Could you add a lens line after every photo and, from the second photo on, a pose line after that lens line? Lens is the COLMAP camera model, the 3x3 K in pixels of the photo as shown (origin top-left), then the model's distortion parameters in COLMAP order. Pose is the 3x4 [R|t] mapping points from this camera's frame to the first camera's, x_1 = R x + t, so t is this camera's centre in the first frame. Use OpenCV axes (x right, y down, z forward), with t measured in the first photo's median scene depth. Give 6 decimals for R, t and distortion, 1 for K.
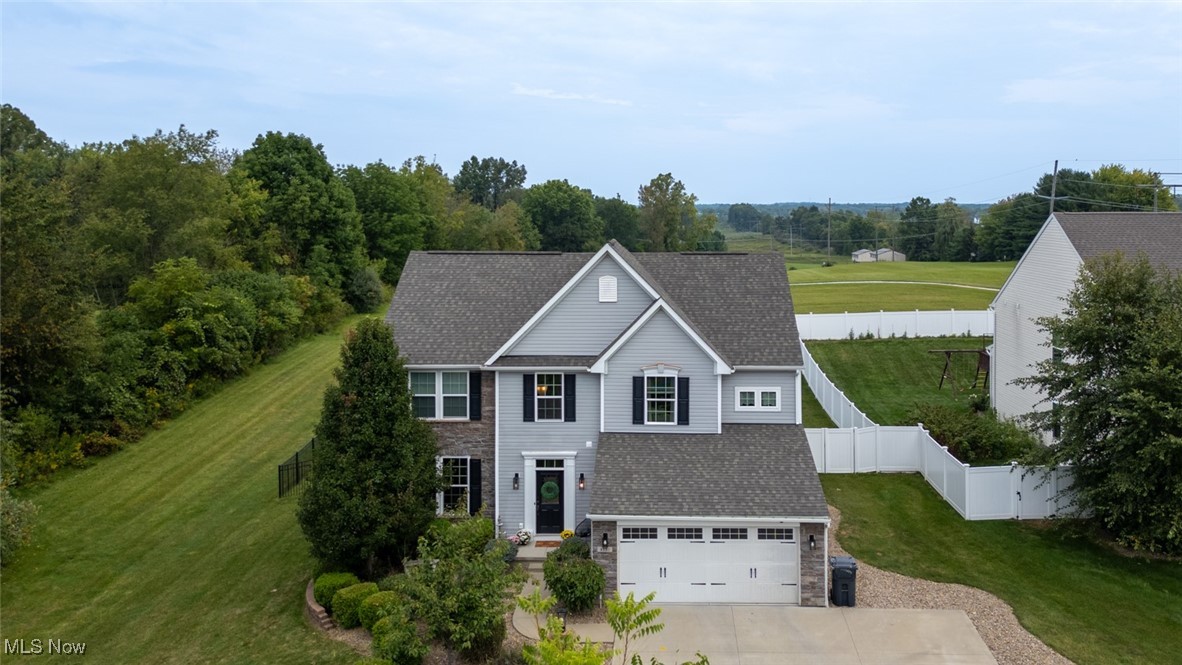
lens RADIAL K [[841.5, 0, 608.0], [0, 841.5, 290.0], [0, 0, 1]] dist [0.058205, -0.066231]
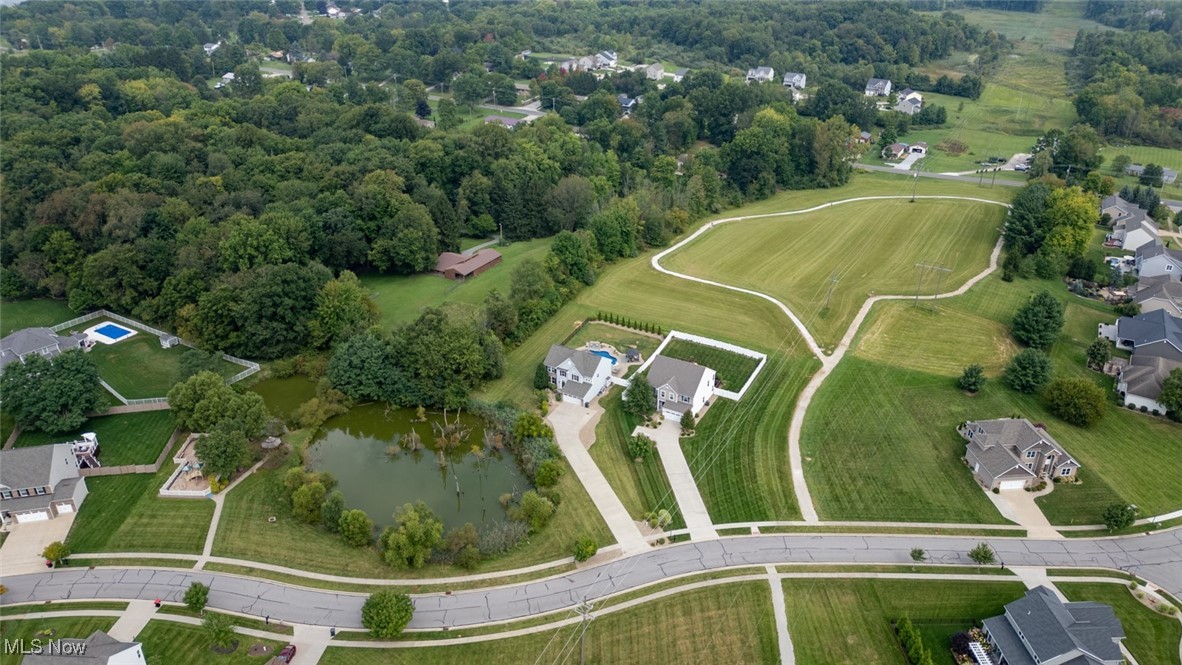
lens RADIAL K [[841.5, 0, 608.0], [0, 841.5, 290.0], [0, 0, 1]] dist [0.058205, -0.066231]
pose [[0.890935, 0.178858, -0.417427, 3.383551], [-0.013509, 0.929208, 0.369311, -3.441542], [0.453931, -0.323393, 0.830279, -4.976446]]
